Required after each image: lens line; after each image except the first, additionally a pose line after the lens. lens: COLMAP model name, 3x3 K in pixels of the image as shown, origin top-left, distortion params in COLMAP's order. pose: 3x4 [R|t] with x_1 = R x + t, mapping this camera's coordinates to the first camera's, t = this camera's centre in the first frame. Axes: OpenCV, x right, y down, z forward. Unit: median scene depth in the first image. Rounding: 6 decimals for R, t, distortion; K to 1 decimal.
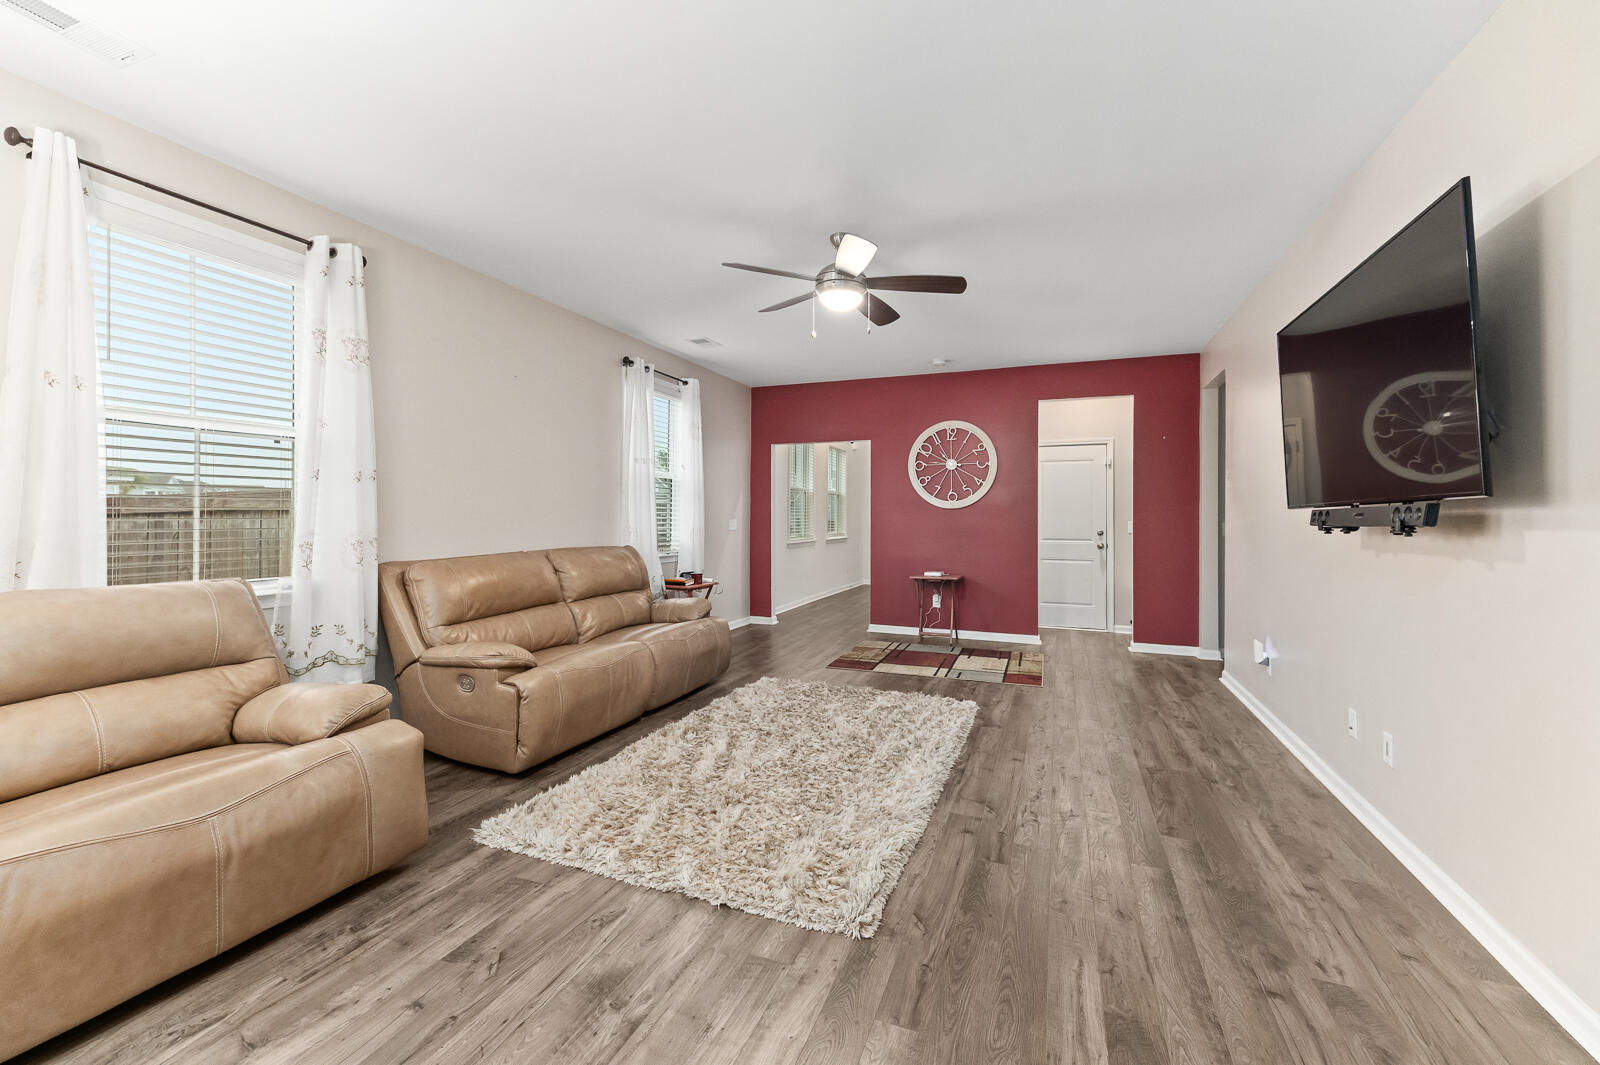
lens RADIAL K [[649.0, 0, 797.0], [0, 649.0, 514.4], [0, 0, 1]] dist [0.015469, 0.000148]
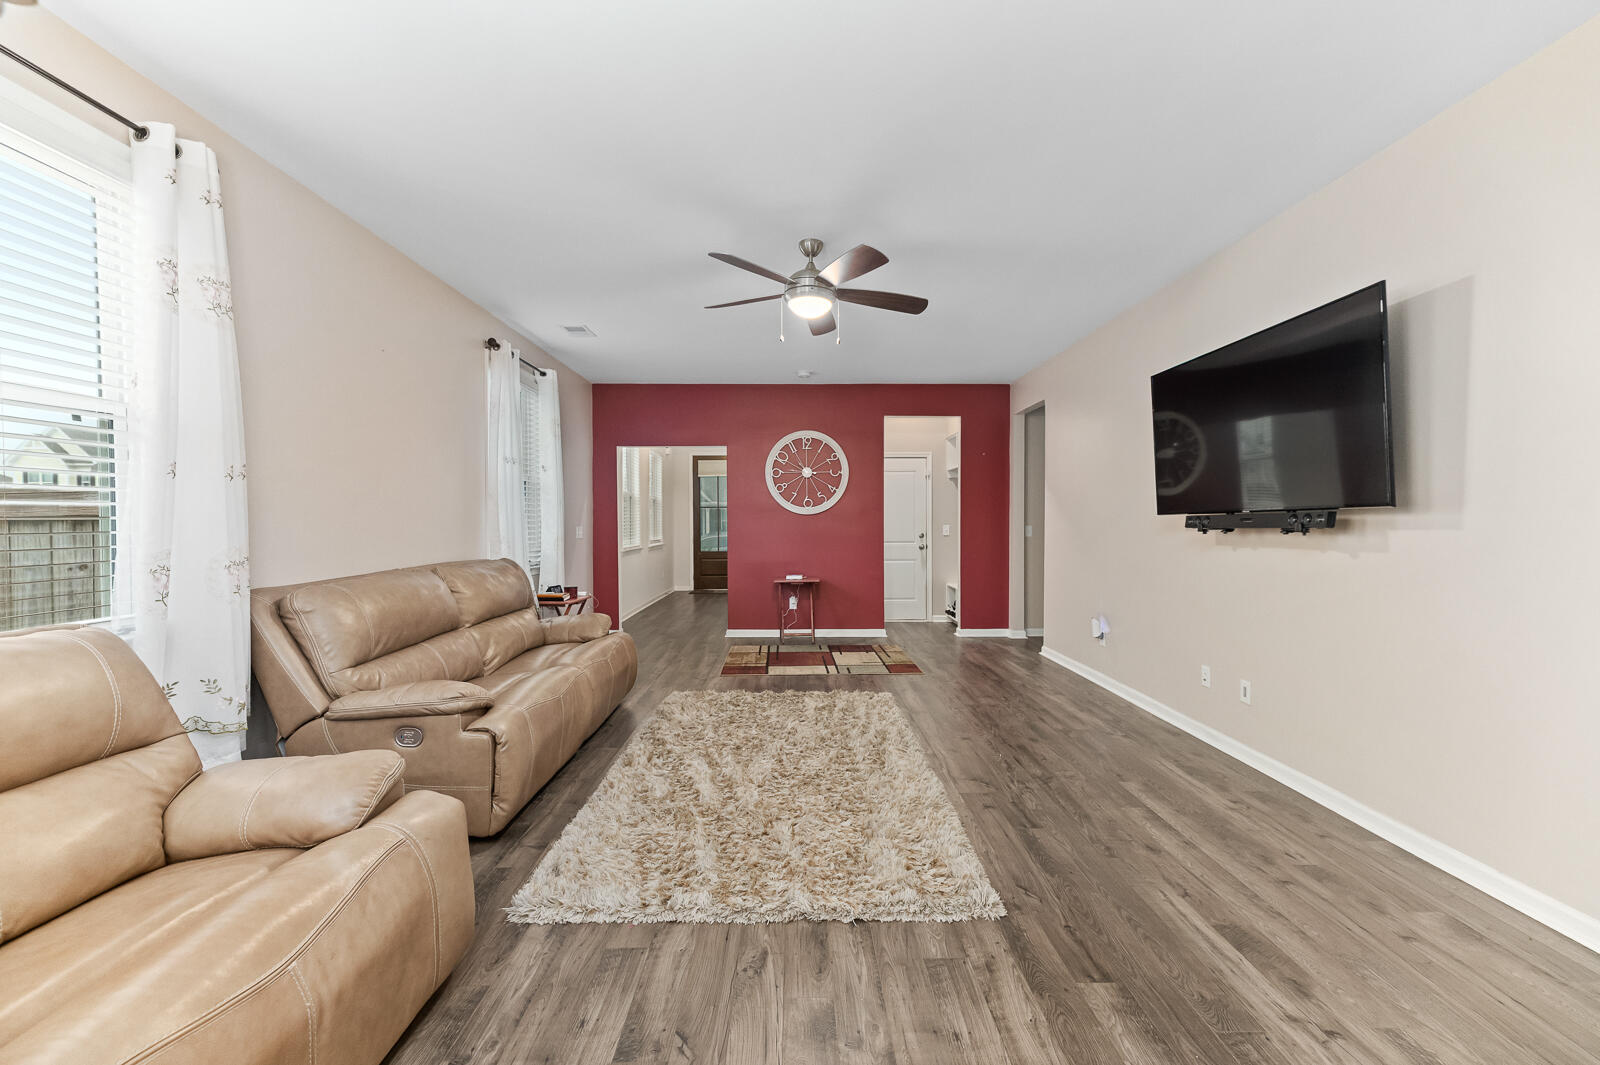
lens RADIAL K [[641.5, 0, 800.0], [0, 641.5, 532.5], [0, 0, 1]] dist [0.017286, 0.000064]
pose [[0.925499, -0.012845, 0.378532, -0.333069], [0.005147, 0.999759, 0.021341, -0.003845], [-0.378715, -0.017802, 0.925342, 0.086345]]
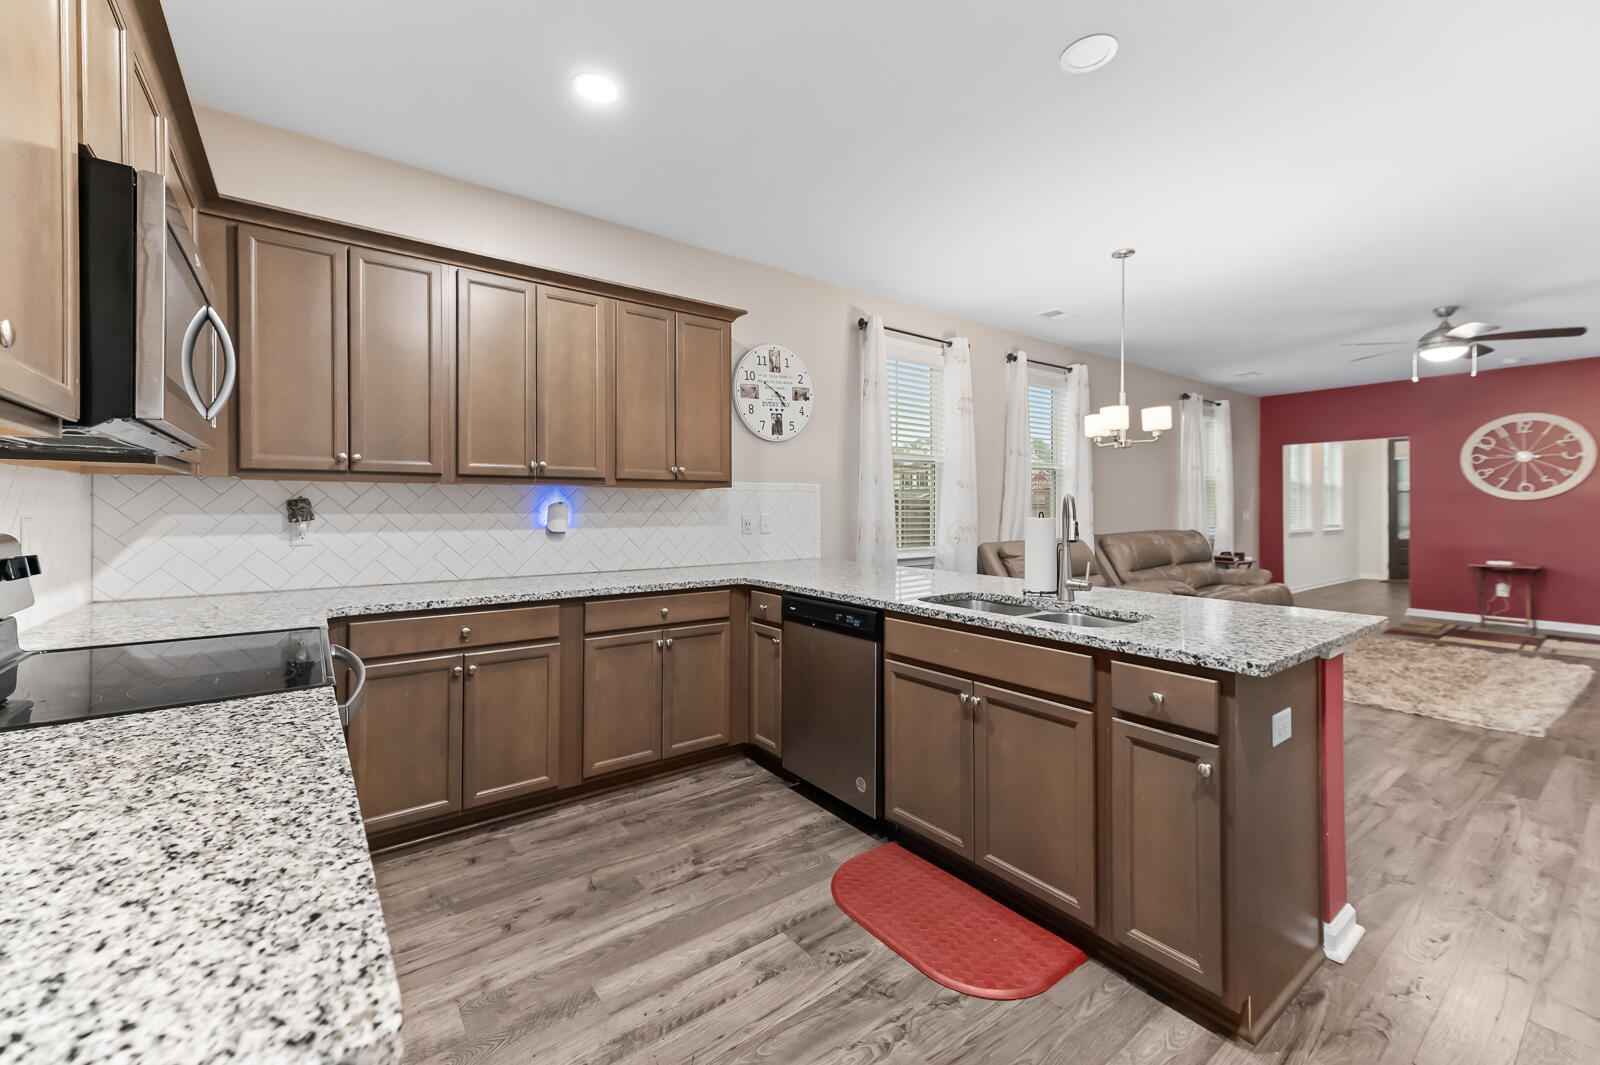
lens RADIAL K [[645.6, 0, 796.2], [0, 645.6, 506.2], [0, 0, 1]] dist [0.023813, 0.000049]
pose [[0.854326, -0.005528, -0.519709, -0.393052], [0.005546, 0.999983, -0.001521, -0.007541], [0.519709, -0.001583, 0.854342, -0.964218]]
